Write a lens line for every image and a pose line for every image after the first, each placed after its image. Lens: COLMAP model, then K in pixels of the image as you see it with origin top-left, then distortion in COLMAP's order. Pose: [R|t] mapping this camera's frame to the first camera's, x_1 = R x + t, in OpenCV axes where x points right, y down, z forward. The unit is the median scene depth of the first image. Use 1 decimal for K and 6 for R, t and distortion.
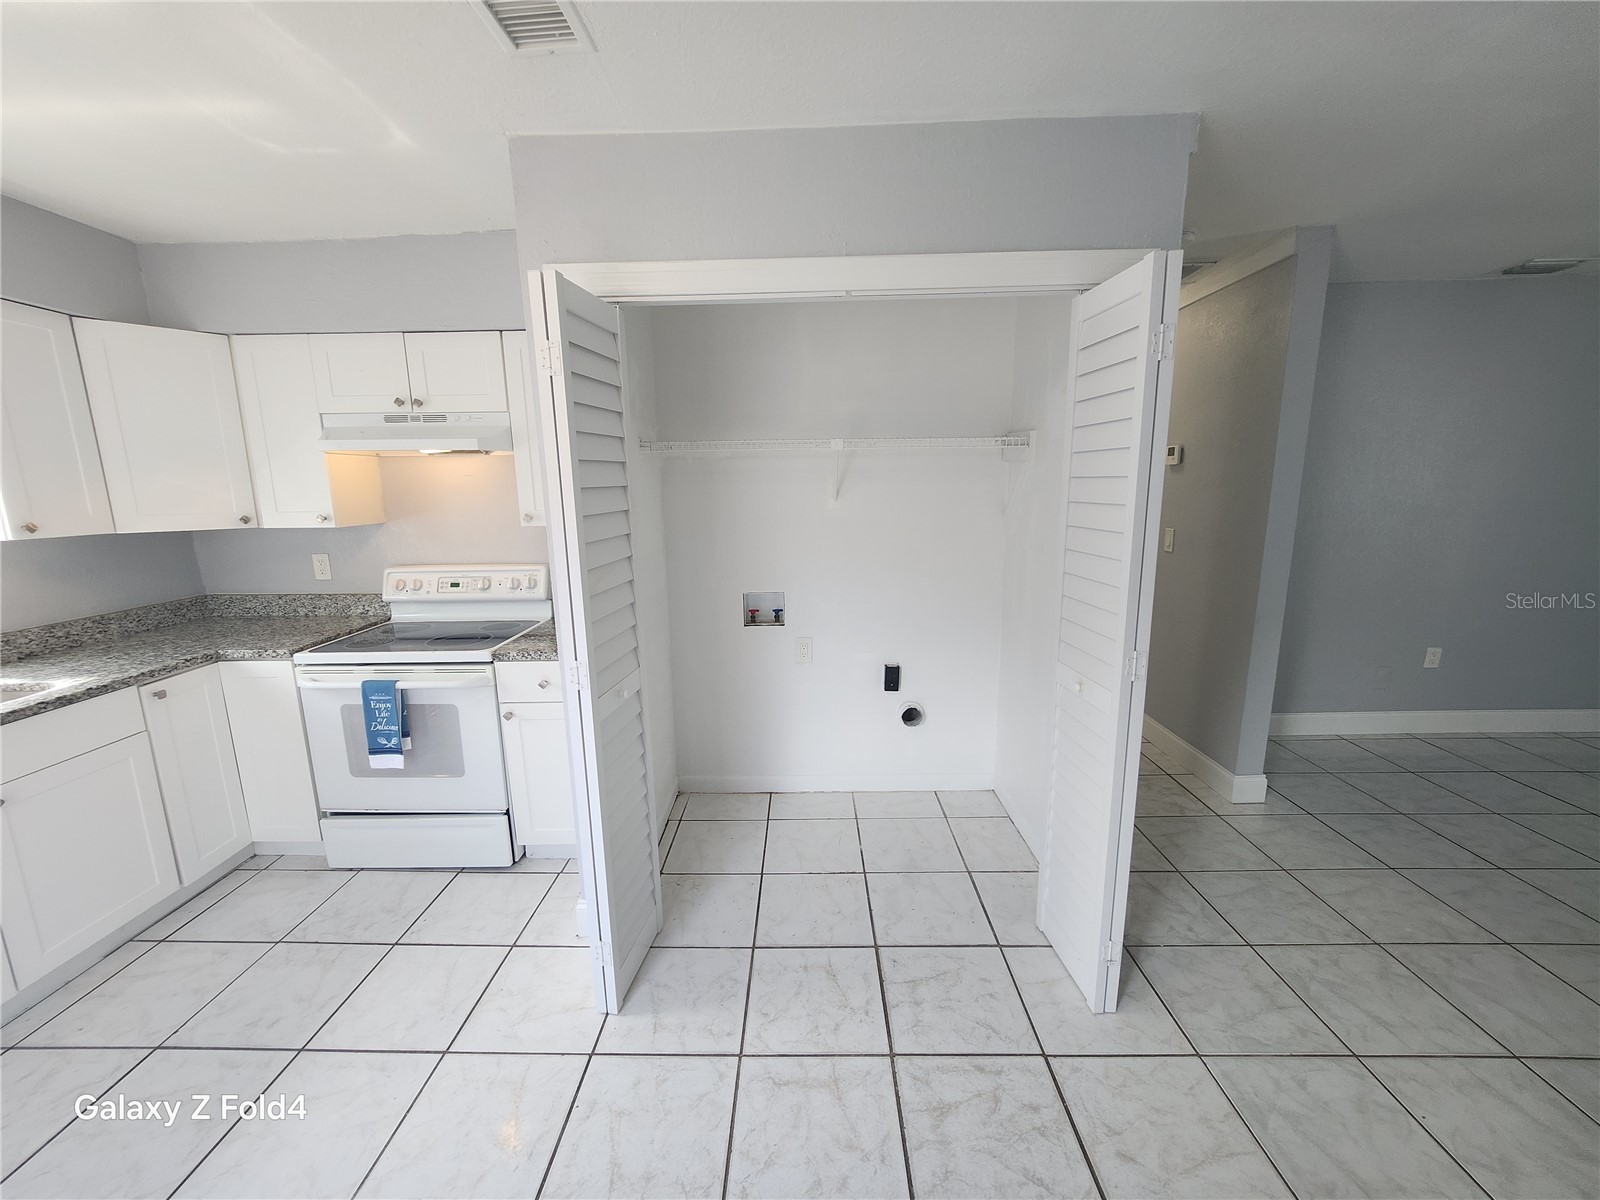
lens RADIAL K [[634.5, 0, 793.5], [0, 634.5, 597.4], [0, 0, 1]] dist [-0.000333, 0.001070]
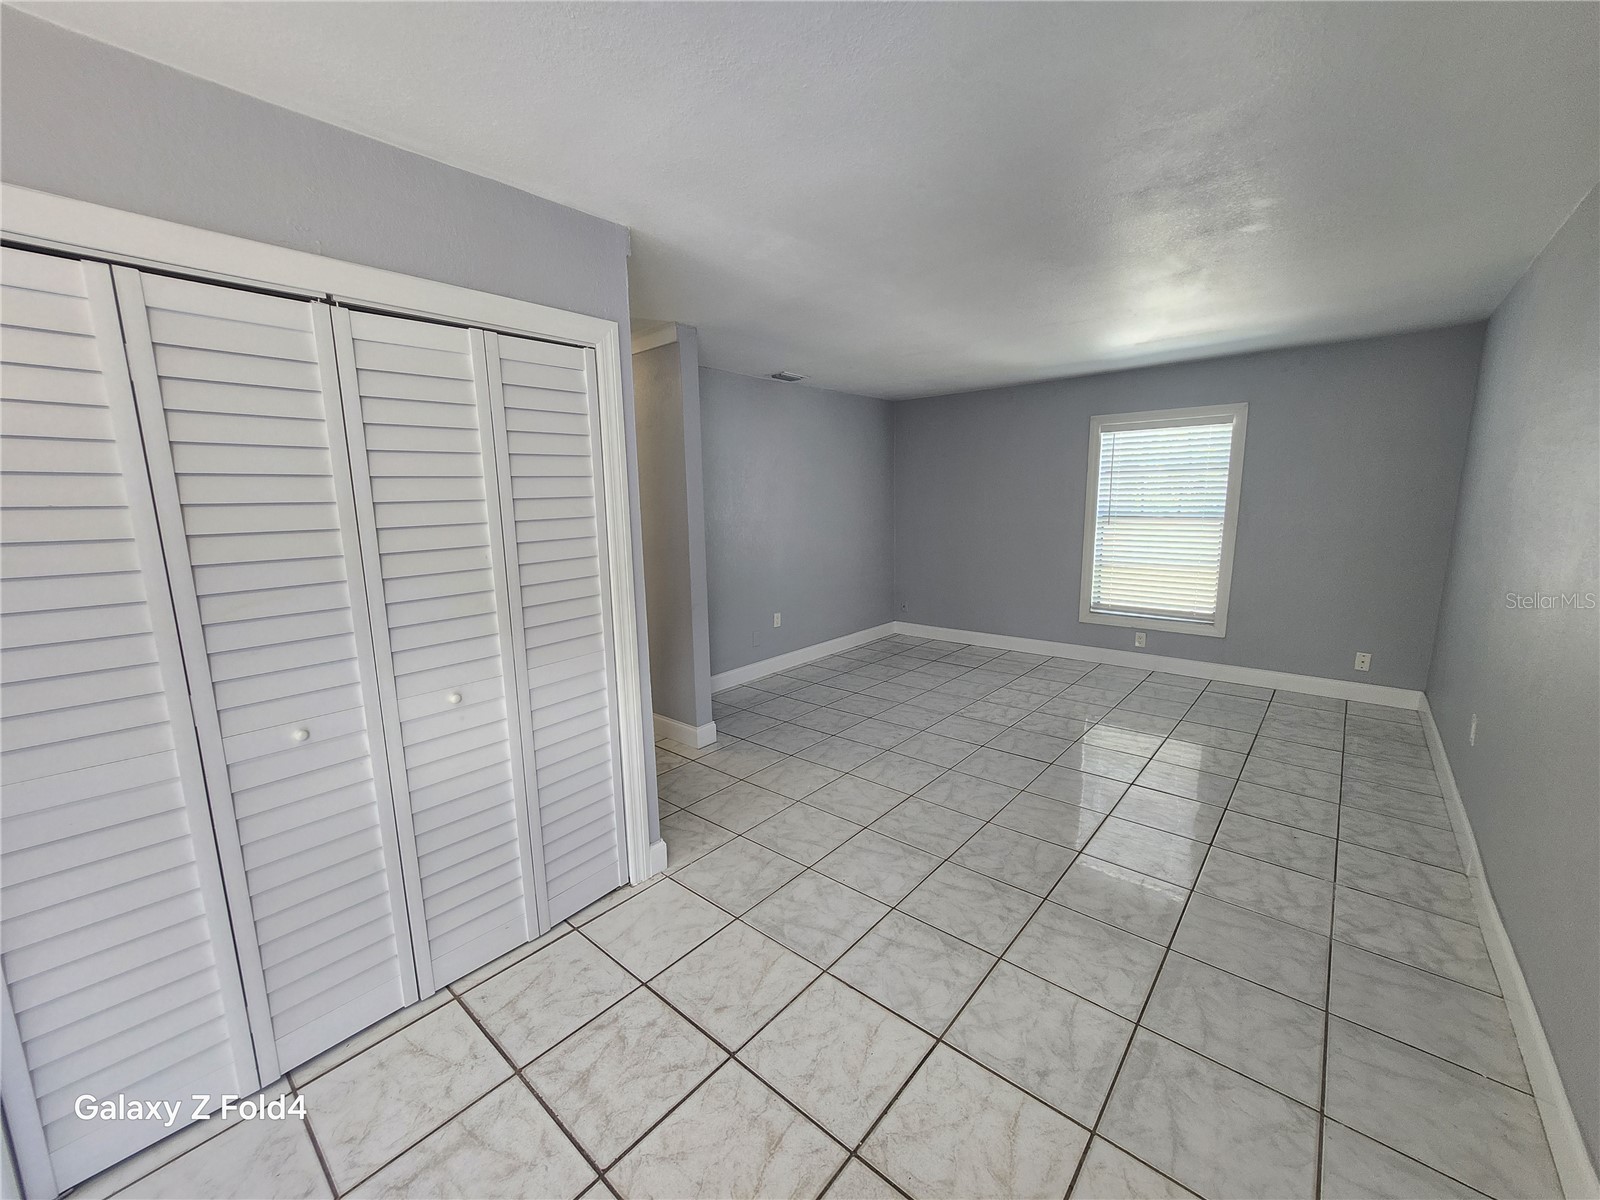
lens RADIAL K [[634.5, 0, 785.2], [0, 634.5, 597.8], [0, 0, 1]] dist [-0.000333, 0.001070]
pose [[0.647972, -0.111447, 0.753467, -0.172924], [0.145587, 0.989120, 0.021099, 0.016107], [-0.747621, 0.096024, 0.657147, -0.030490]]
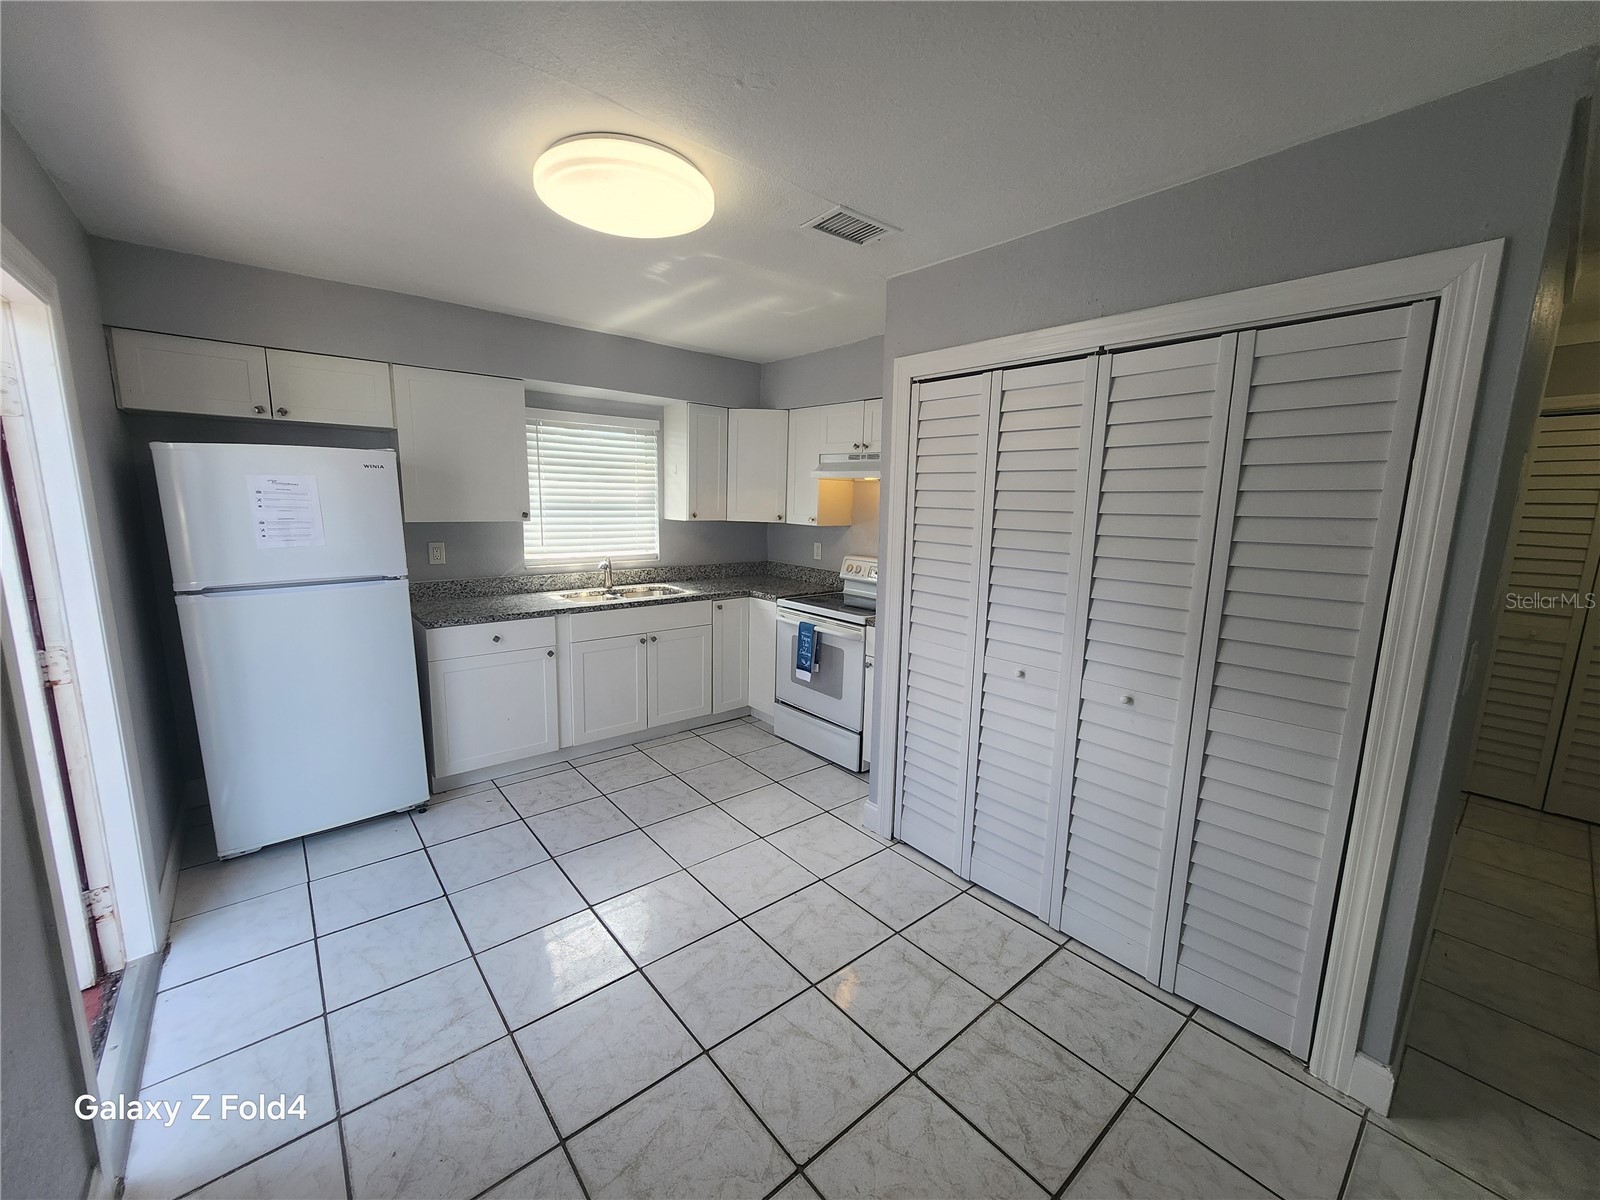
lens RADIAL K [[634.5, 0, 794.3], [0, 634.5, 592.0], [0, 0, 1]] dist [-0.000333, 0.001070]
pose [[0.661206, 0.143417, -0.736368, 0.470460], [-0.170095, 0.984654, 0.039042, -0.001143], [0.730667, 0.099438, 0.675454, -0.095450]]
